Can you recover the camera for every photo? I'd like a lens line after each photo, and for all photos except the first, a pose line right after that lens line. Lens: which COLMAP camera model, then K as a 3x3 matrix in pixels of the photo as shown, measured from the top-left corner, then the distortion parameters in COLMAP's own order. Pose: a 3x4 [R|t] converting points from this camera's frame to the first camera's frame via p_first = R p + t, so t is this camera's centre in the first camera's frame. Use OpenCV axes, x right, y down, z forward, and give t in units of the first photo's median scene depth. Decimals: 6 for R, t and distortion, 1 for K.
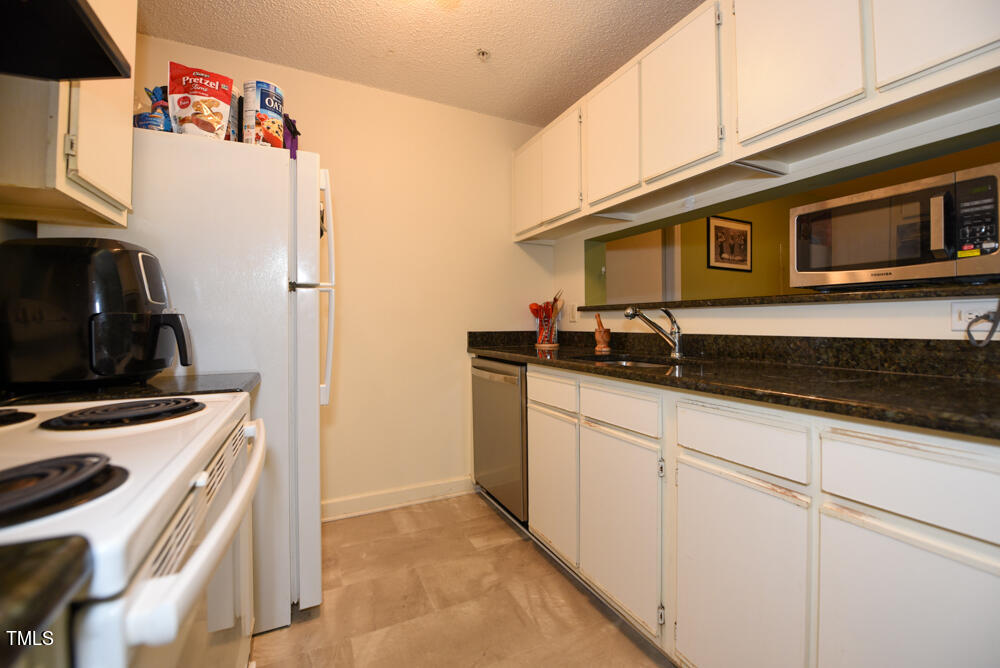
lens RADIAL K [[417.8, 0, 492.6], [0, 417.8, 316.8], [0, 0, 1]] dist [-0.020481, -0.000176]
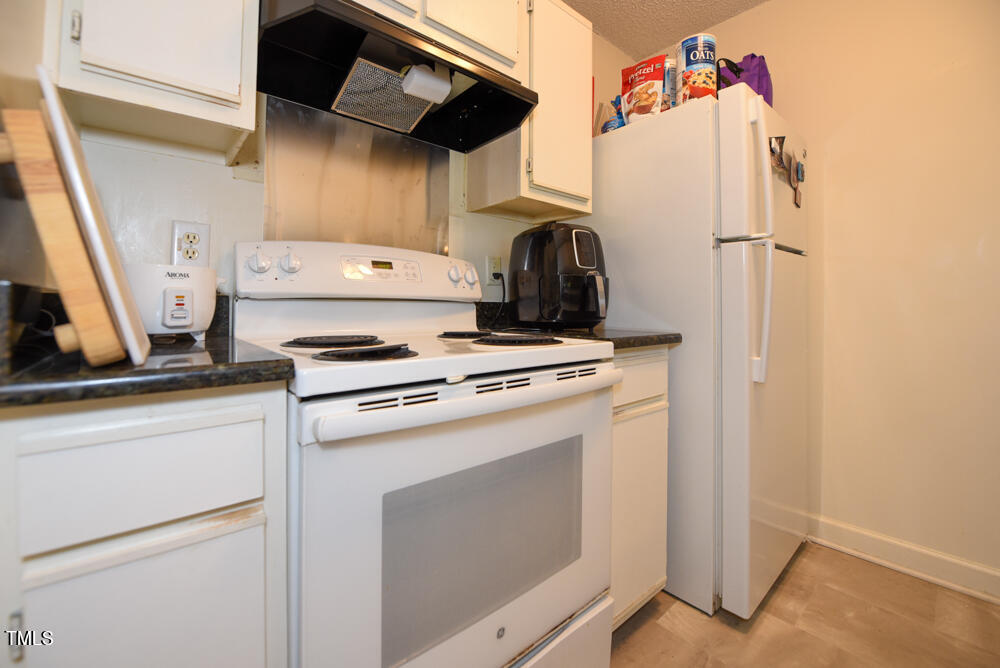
lens RADIAL K [[417.8, 0, 497.6], [0, 417.8, 298.0], [0, 0, 1]] dist [-0.020481, -0.000176]
pose [[0.254684, -0.012549, -0.966943, 0.268409], [0.002558, 0.999921, -0.012304, 0.057549], [0.967021, 0.000660, 0.254696, 0.309526]]
